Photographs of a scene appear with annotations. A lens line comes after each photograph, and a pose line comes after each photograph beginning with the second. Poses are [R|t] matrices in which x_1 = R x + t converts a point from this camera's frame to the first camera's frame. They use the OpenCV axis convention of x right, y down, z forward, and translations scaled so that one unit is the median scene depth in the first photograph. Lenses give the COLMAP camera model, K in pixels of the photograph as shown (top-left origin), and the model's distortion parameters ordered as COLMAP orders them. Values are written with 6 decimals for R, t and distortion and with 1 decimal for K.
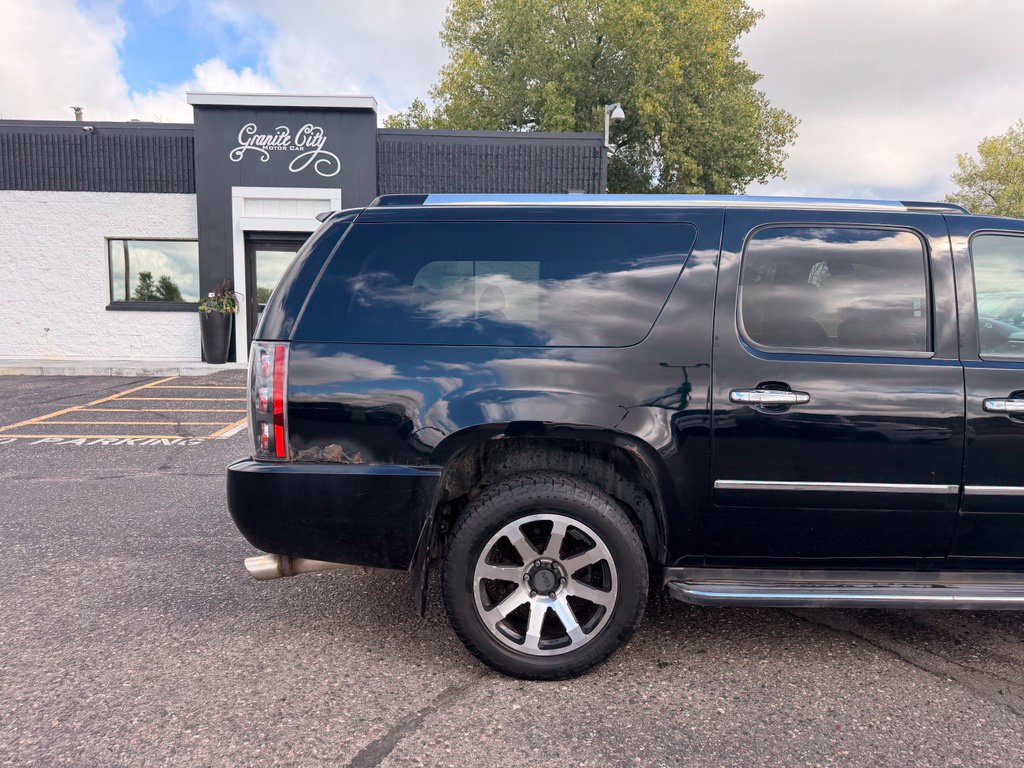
lens RADIAL K [[732.3, 0, 510.9], [0, 732.3, 390.9], [0, 0, 1]] dist [0.034656, -0.041783]
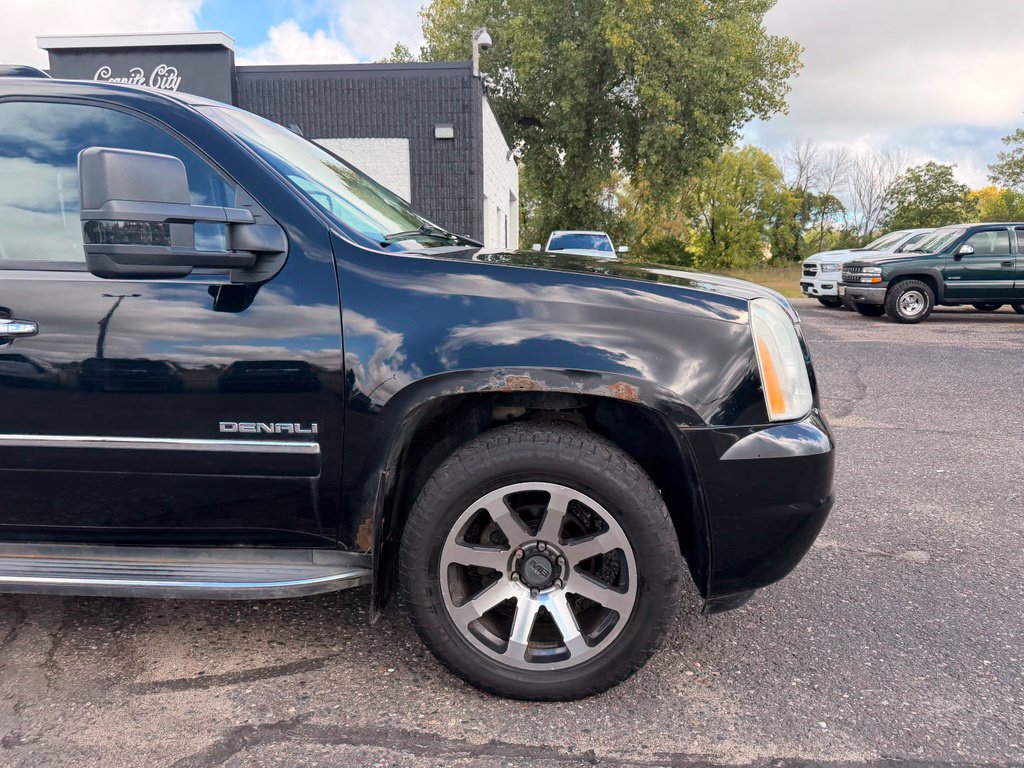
lens RADIAL K [[732.3, 0, 521.8], [0, 732.3, 389.2], [0, 0, 1]] dist [0.034656, -0.041783]
pose [[0.996374, -0.003108, -0.085023, 0.372114], [0.007929, 0.998375, 0.056423, 0.012935], [0.084710, -0.056892, 0.994780, 0.084250]]
